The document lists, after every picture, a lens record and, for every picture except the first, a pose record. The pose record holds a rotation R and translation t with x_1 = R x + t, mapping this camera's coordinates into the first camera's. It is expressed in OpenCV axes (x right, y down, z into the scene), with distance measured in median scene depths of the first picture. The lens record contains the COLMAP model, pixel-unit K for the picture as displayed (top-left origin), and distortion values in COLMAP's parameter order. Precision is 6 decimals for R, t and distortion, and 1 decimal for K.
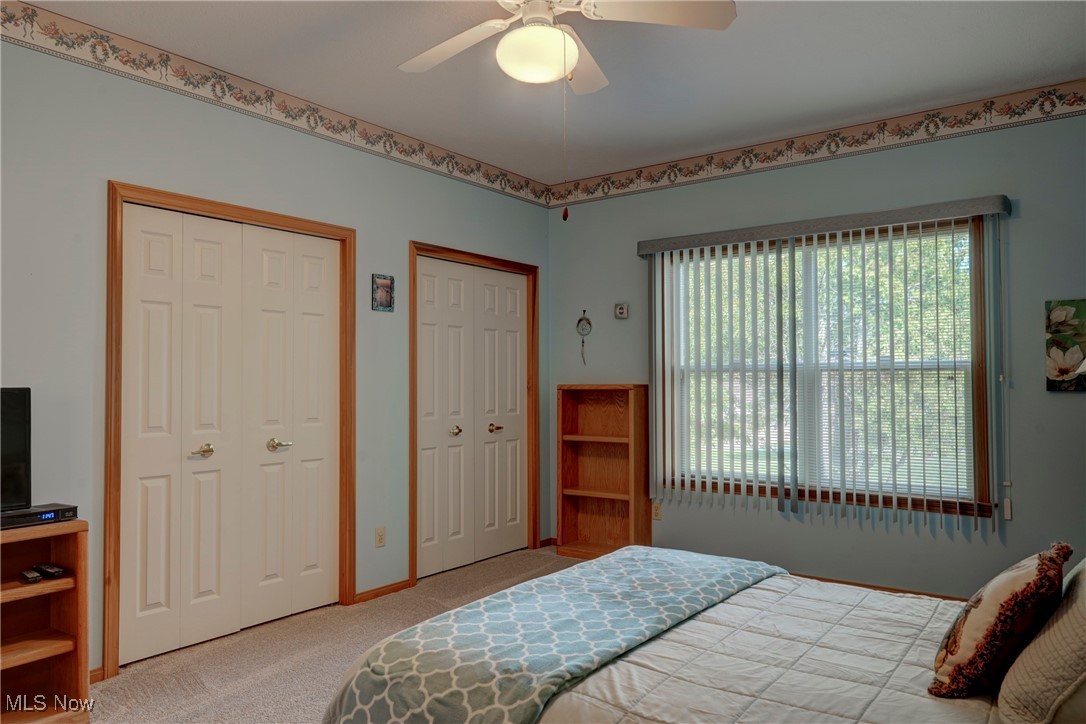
lens RADIAL K [[753.8, 0, 545.0], [0, 753.8, 362.5], [0, 0, 1]] dist [0.004485, 0.010321]
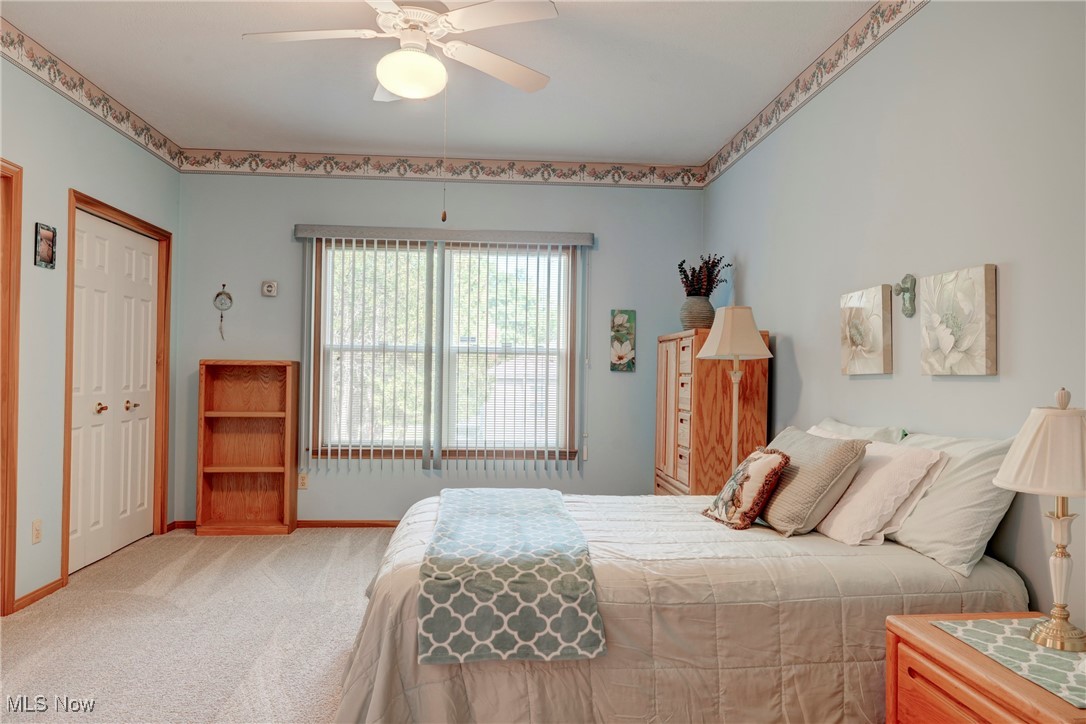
lens RADIAL K [[753.8, 0, 540.4], [0, 753.8, 363.7], [0, 0, 1]] dist [0.004485, 0.010321]
pose [[0.755783, 0.020157, 0.654511, -0.330856], [-0.034424, 0.999367, 0.008973, 0.012780], [-0.653916, -0.029312, 0.755999, -0.016386]]
